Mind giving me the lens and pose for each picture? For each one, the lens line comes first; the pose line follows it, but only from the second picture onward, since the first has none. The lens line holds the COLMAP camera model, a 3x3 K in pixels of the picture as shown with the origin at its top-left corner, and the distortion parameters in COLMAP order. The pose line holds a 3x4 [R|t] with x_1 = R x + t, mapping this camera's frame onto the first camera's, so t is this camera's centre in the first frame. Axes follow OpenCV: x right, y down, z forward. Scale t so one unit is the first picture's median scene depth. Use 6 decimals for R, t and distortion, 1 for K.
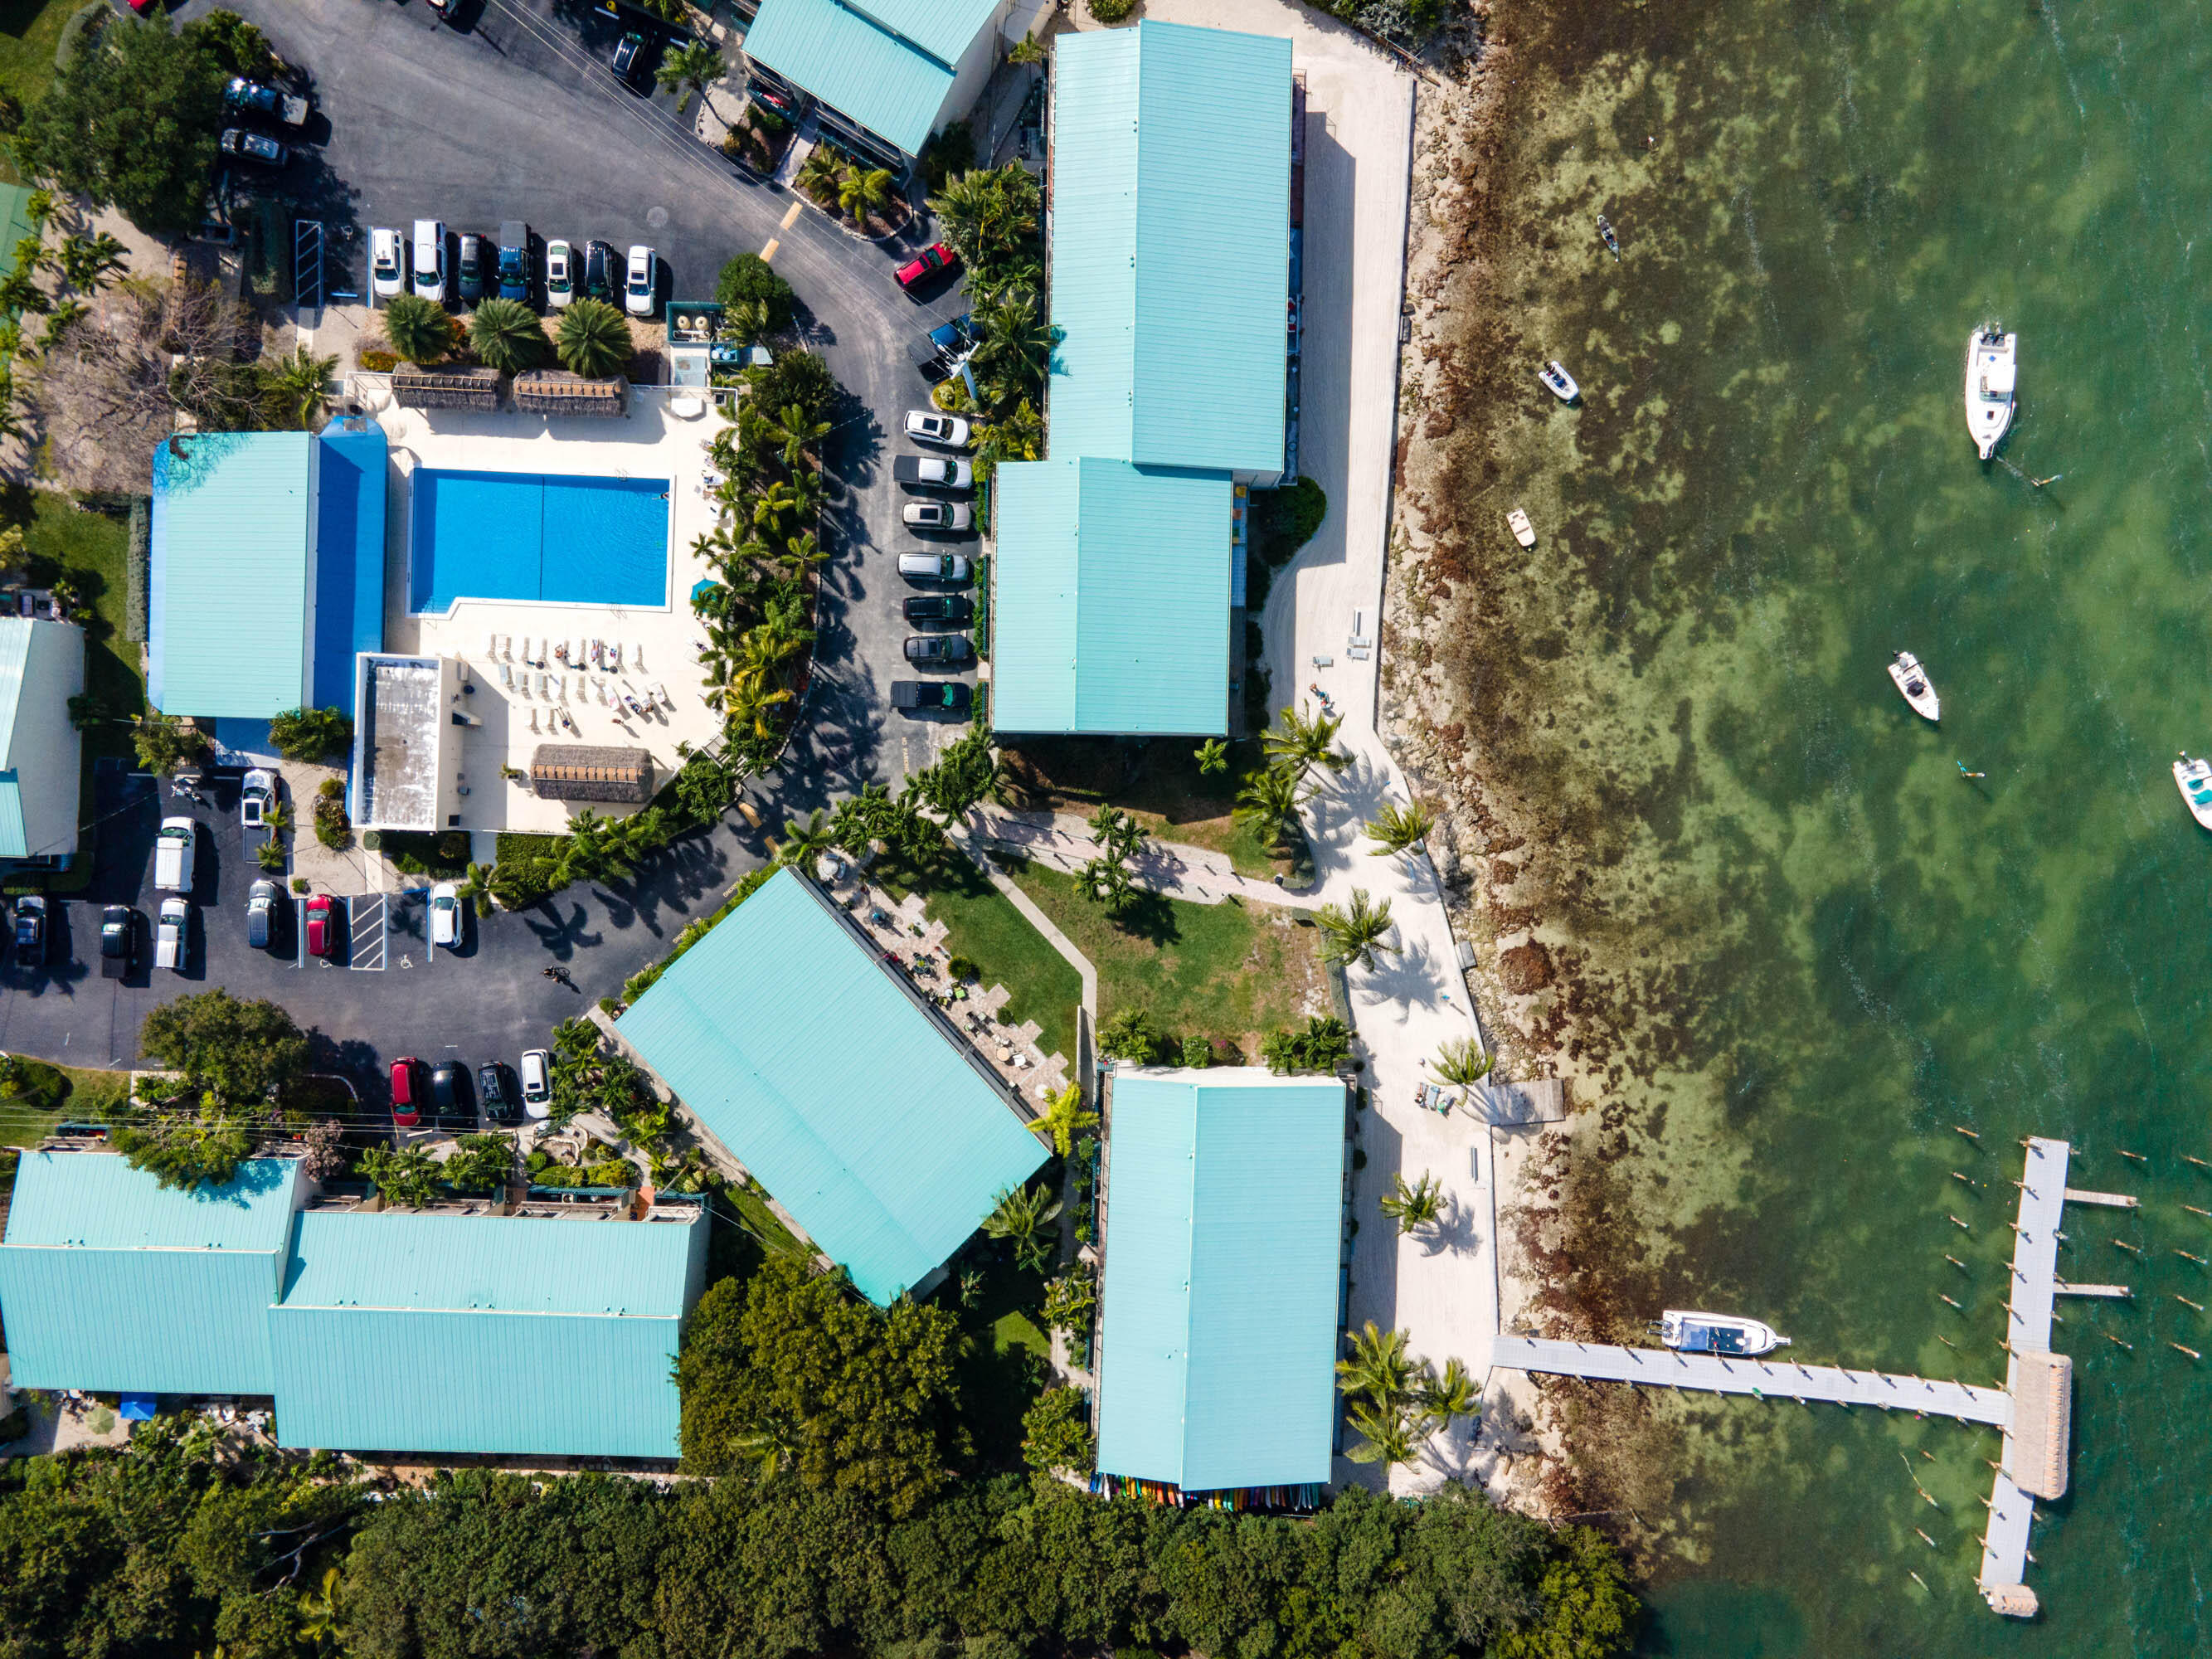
lens RADIAL K [[1619.5, 0, 1115.9], [0, 1619.5, 822.2], [0, 0, 1]] dist [0.023167, 0.047651]
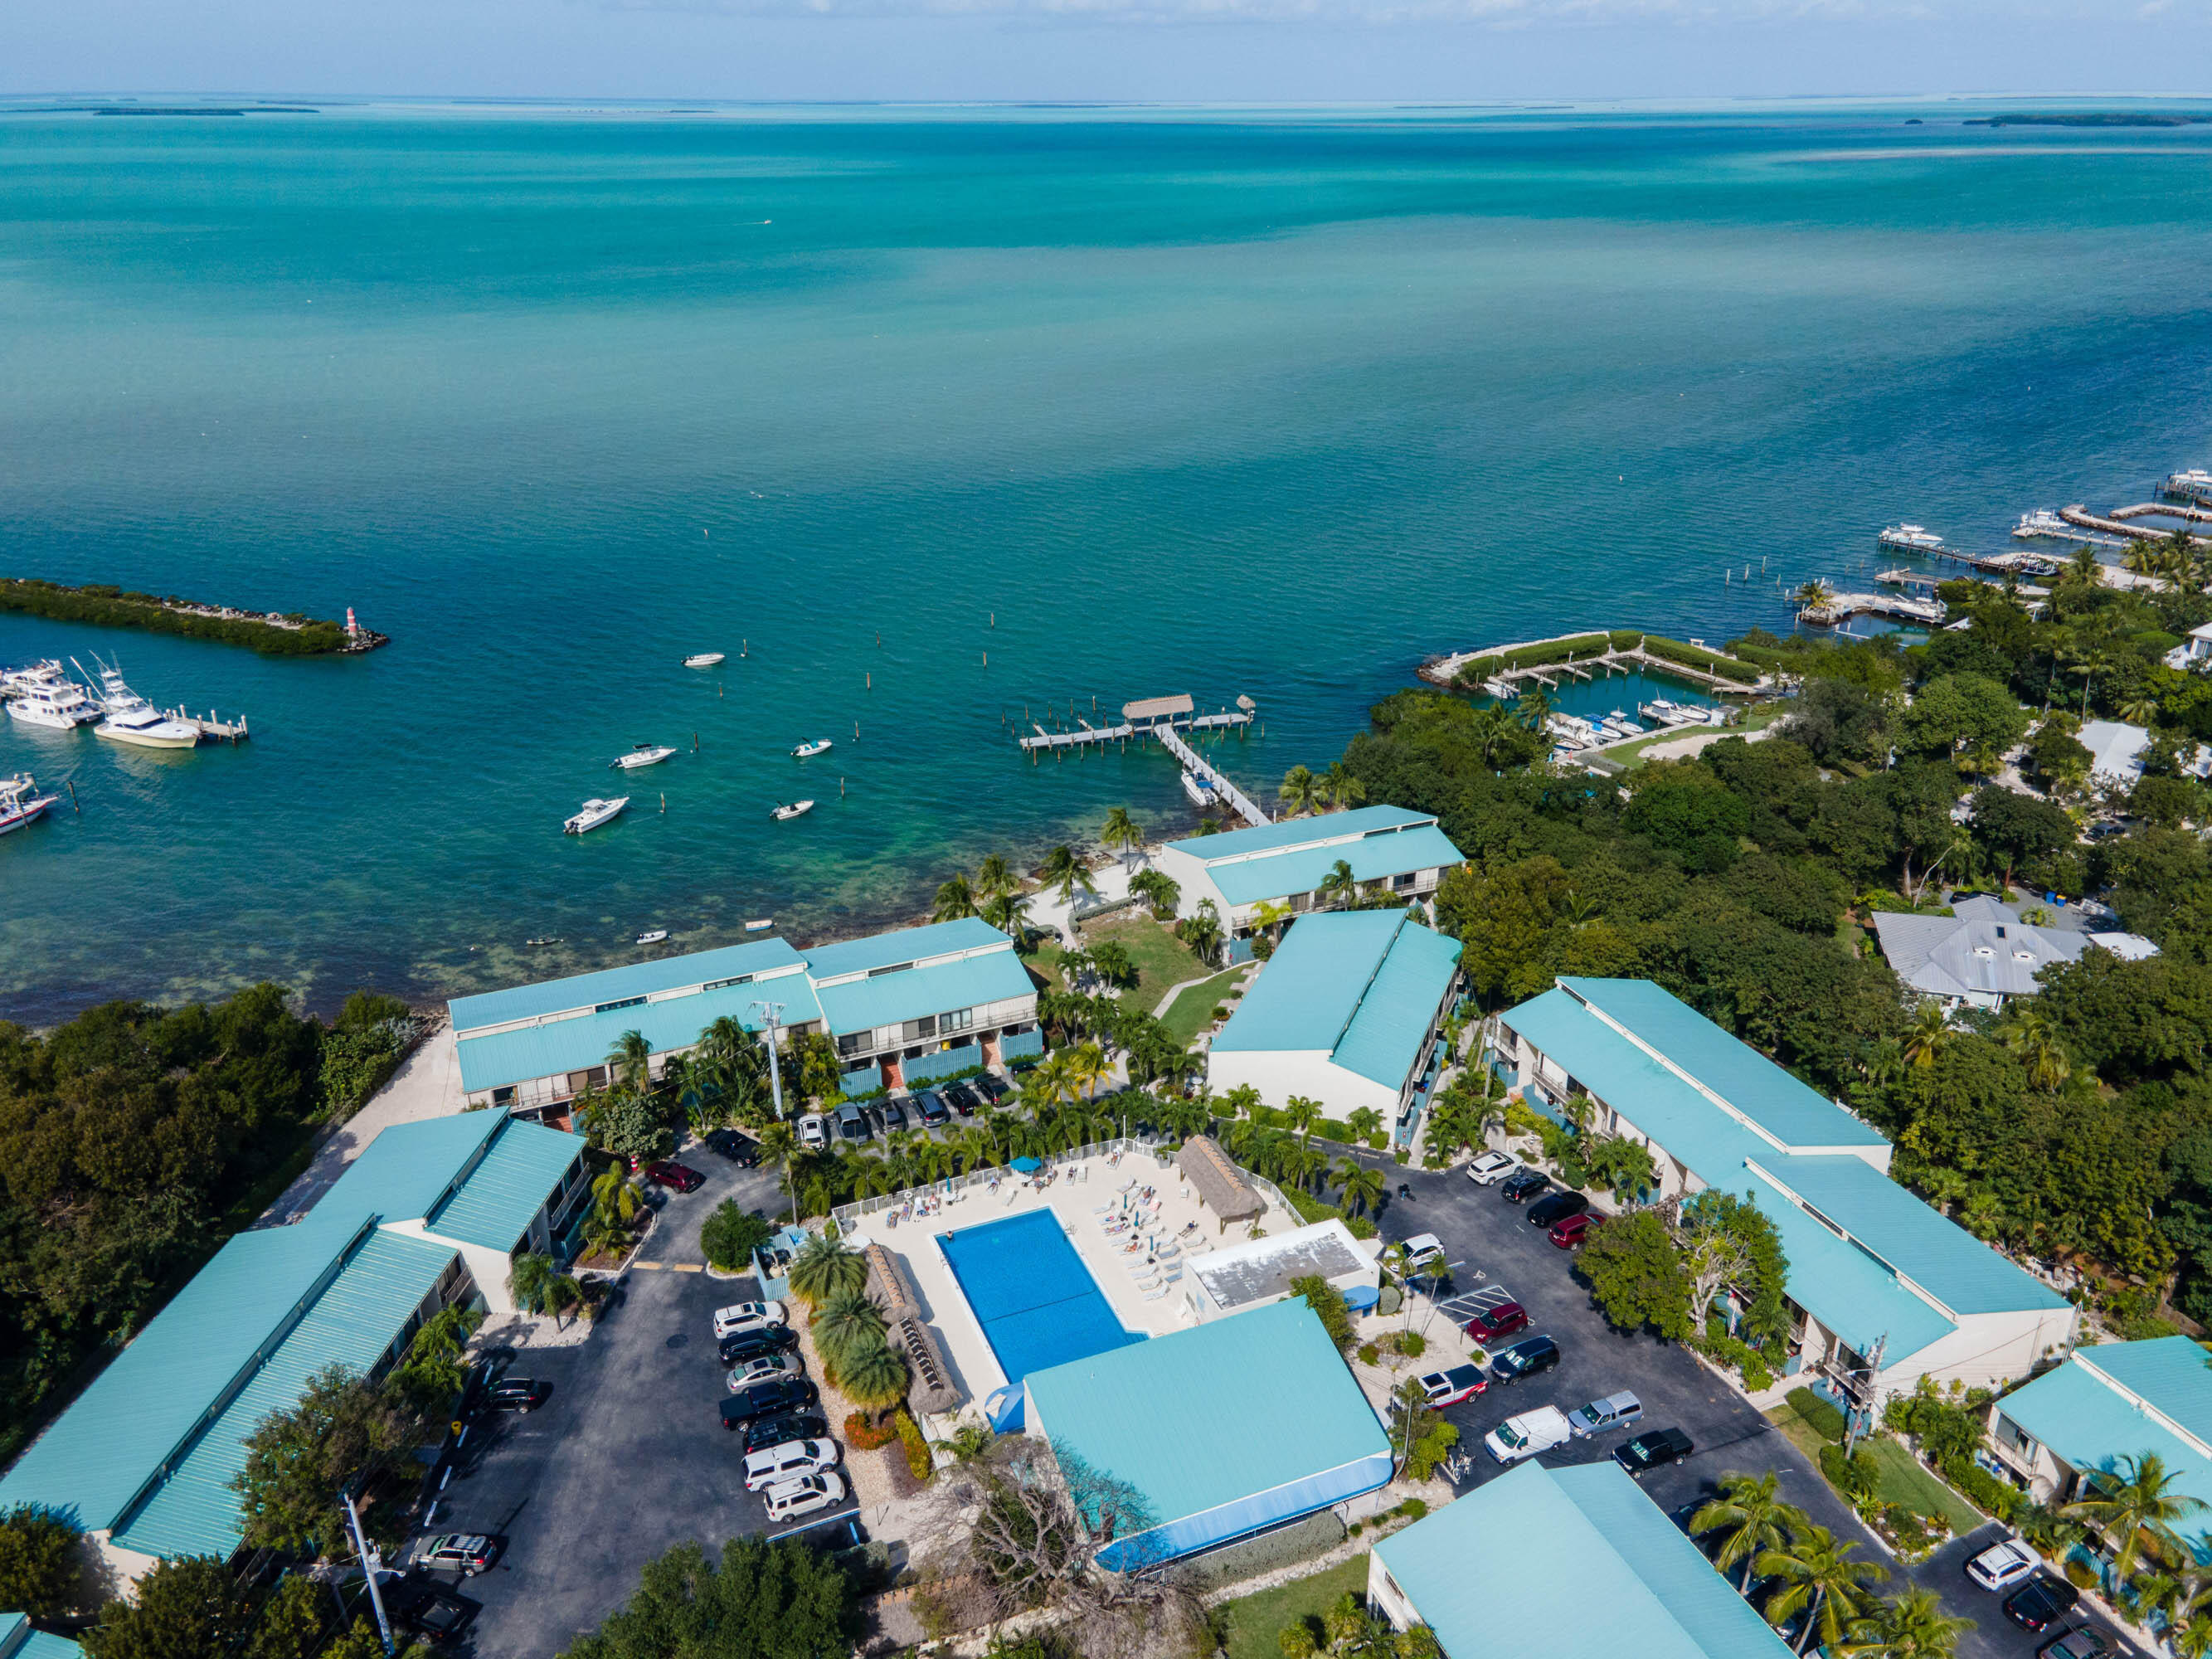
lens RADIAL K [[1631.6, 0, 1106.0], [0, 1631.6, 829.5], [0, 0, 1]] dist [0.010194, 0.060854]
pose [[-0.420797, -0.353066, 0.835628, -1.060419], [0.905991, -0.210211, 0.367412, -0.422942], [0.045938, 0.911678, 0.408330, 0.334634]]
